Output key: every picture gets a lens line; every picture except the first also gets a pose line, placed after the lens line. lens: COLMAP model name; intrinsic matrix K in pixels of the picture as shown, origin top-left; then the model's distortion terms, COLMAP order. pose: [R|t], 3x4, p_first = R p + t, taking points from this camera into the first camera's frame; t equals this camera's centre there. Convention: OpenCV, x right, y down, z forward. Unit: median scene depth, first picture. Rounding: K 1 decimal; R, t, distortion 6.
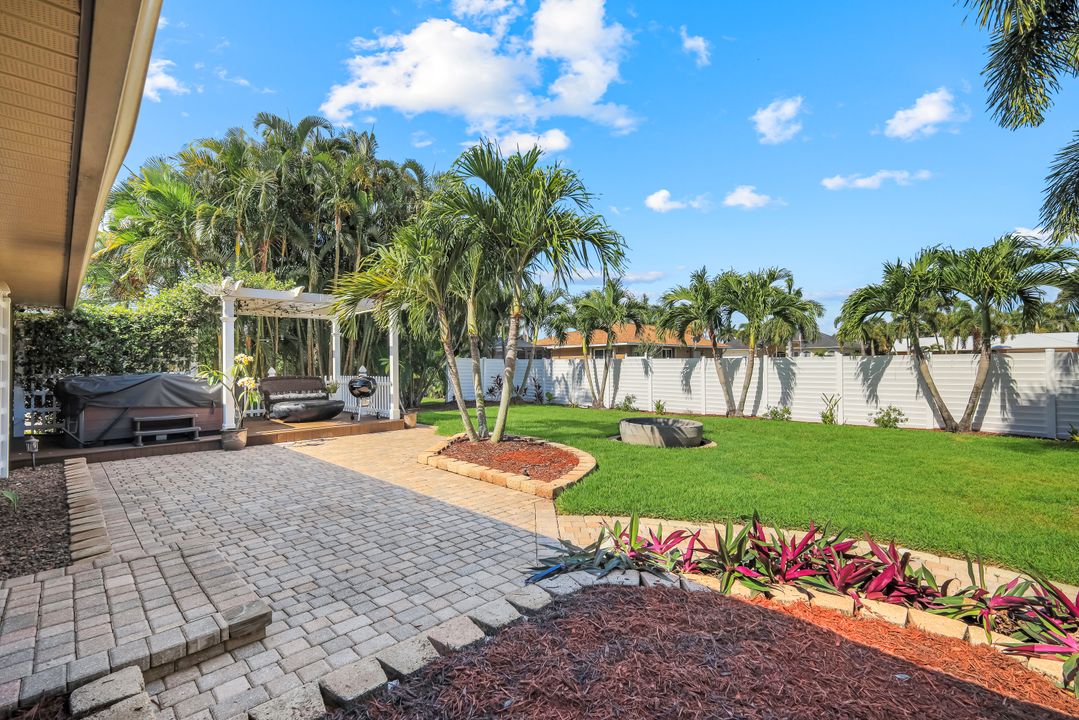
lens RADIAL K [[477.7, 0, 539.5], [0, 477.7, 360.0], [0, 0, 1]] dist [0.003700, 0.000314]
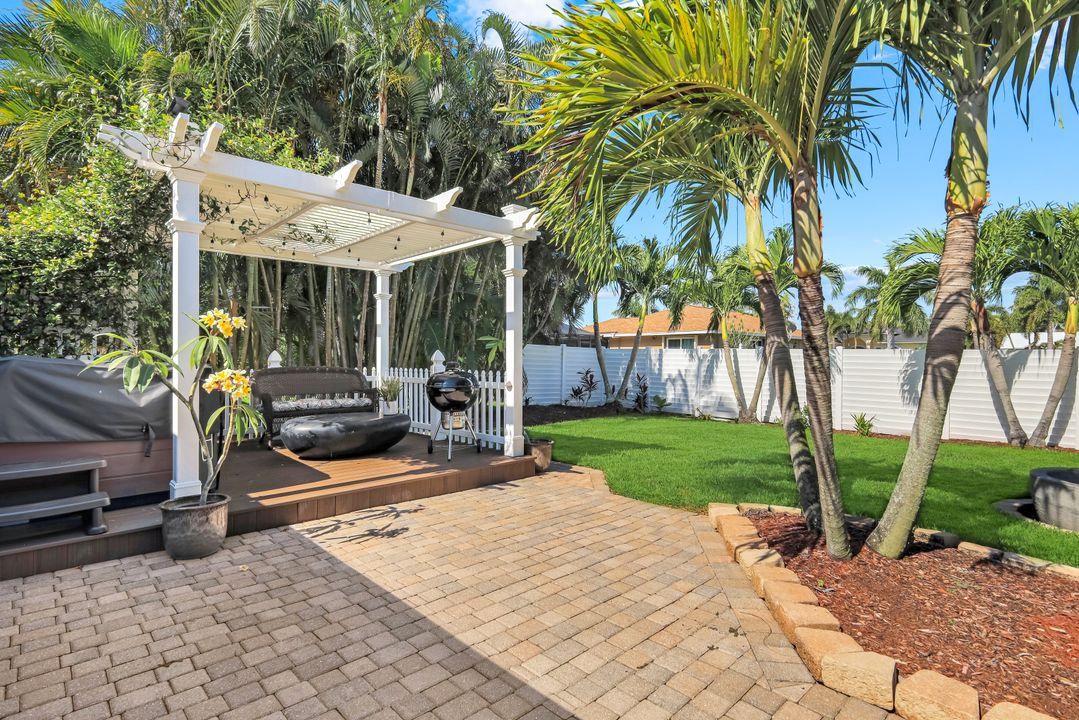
lens RADIAL K [[534.6, 0, 539.5], [0, 534.6, 360.0], [0, 0, 1]] dist [0.003504, -0.000078]
pose [[0.999505, 0.016740, -0.026634, -0.257645], [-0.016374, 0.999770, 0.013873, 0.013483], [0.026860, -0.013430, 0.999549, 0.423112]]
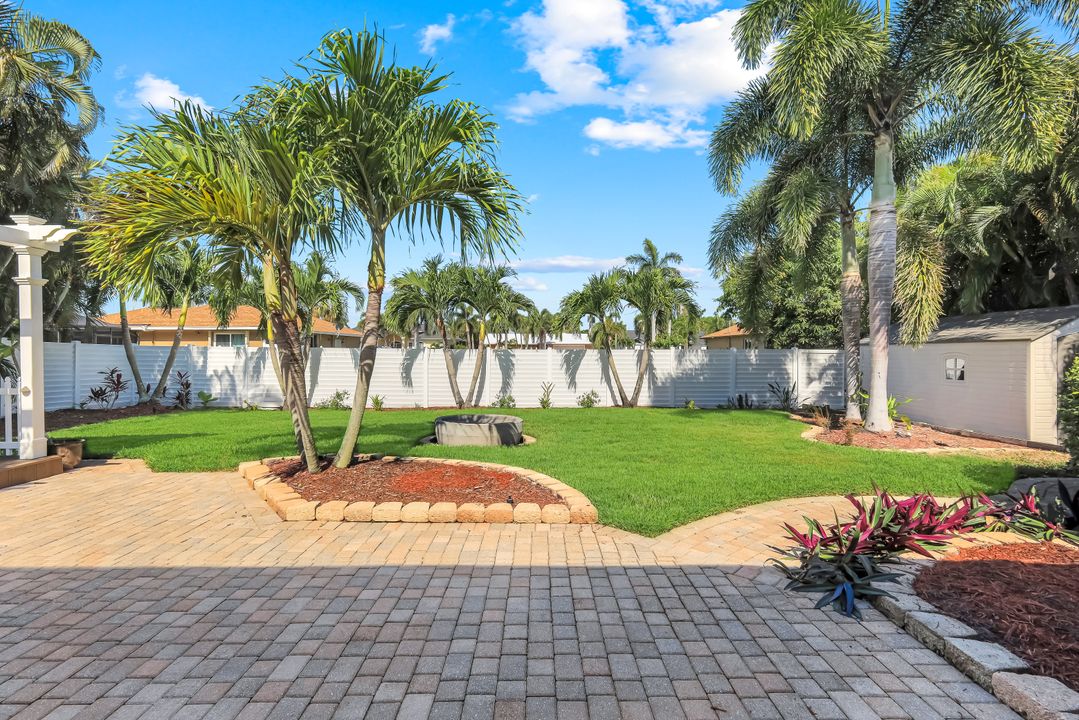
lens RADIAL K [[494.9, 0, 539.7], [0, 494.9, 356.4], [0, 0, 1]] dist [0.006298, 0.000122]
pose [[0.708002, 0.003903, 0.706199, -0.291151], [-0.014650, 0.999851, 0.009161, -0.001482], [-0.706058, -0.016832, 0.707954, 0.209804]]
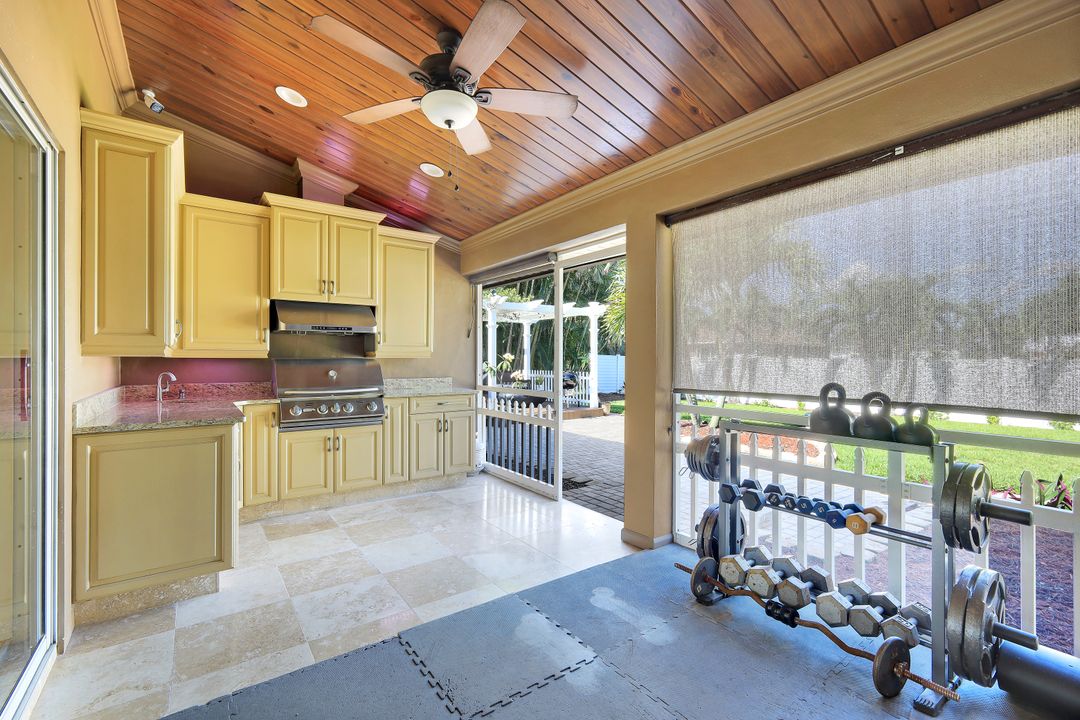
lens RADIAL K [[469.4, 0, 543.2], [0, 469.4, 358.2], [0, 0, 1]] dist [0.003623, 0.000115]
pose [[0.988667, 0.015113, -0.149363, -0.250767], [-0.013935, 0.999863, 0.008929, -0.009406], [0.149477, -0.006746, 0.988742, -0.184801]]
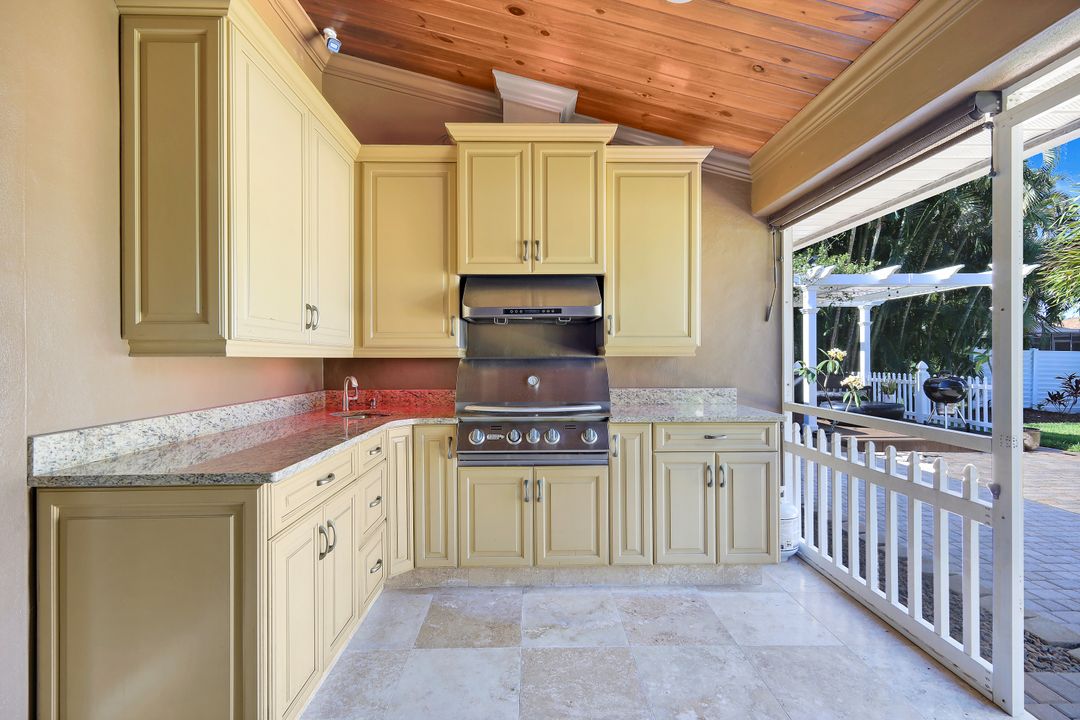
lens RADIAL K [[469.4, 0, 543.2], [0, 469.4, 358.2], [0, 0, 1]] dist [0.003623, 0.000115]
pose [[0.717889, 0.011560, -0.696061, -0.301836], [0.000144, 0.999860, 0.016754, -0.007234], [0.696157, -0.012128, 0.717787, -0.003716]]
